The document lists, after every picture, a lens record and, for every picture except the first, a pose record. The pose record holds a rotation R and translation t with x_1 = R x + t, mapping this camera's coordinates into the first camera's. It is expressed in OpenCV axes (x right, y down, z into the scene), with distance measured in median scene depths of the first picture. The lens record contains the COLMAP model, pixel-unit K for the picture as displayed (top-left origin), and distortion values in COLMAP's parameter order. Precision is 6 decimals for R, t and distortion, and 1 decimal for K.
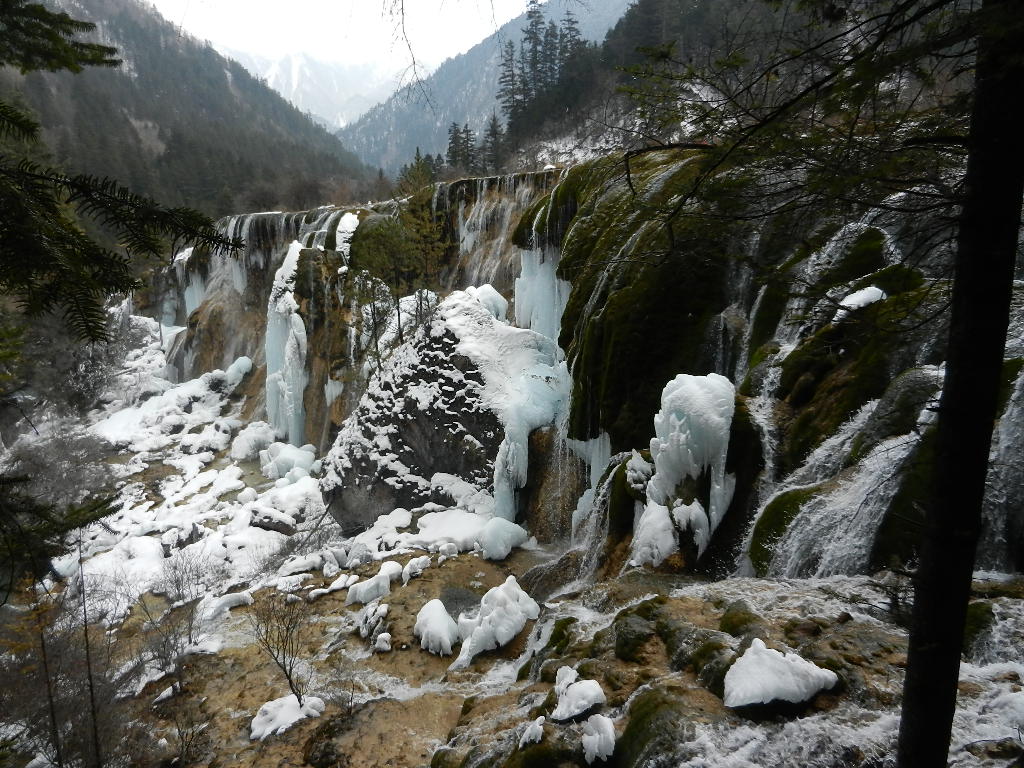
lens RADIAL K [[746.9, 0, 516.3], [0, 746.9, 381.3], [0, 0, 1]] dist [0.002008, -0.004778]
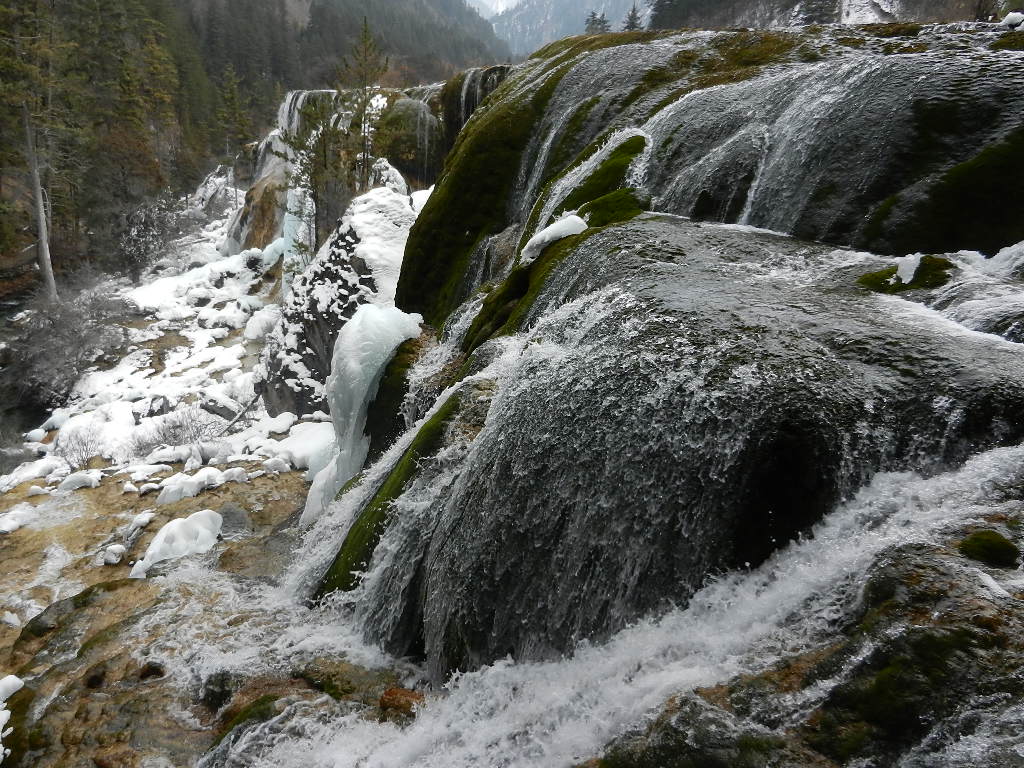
lens RADIAL K [[746.9, 0, 515.8], [0, 746.9, 383.5], [0, 0, 1]] dist [0.002008, -0.004778]
pose [[0.978658, 0.136911, -0.153247, 0.253755], [-0.116556, 0.983999, 0.134760, -0.025915], [0.169245, -0.114022, 0.978956, 0.118203]]
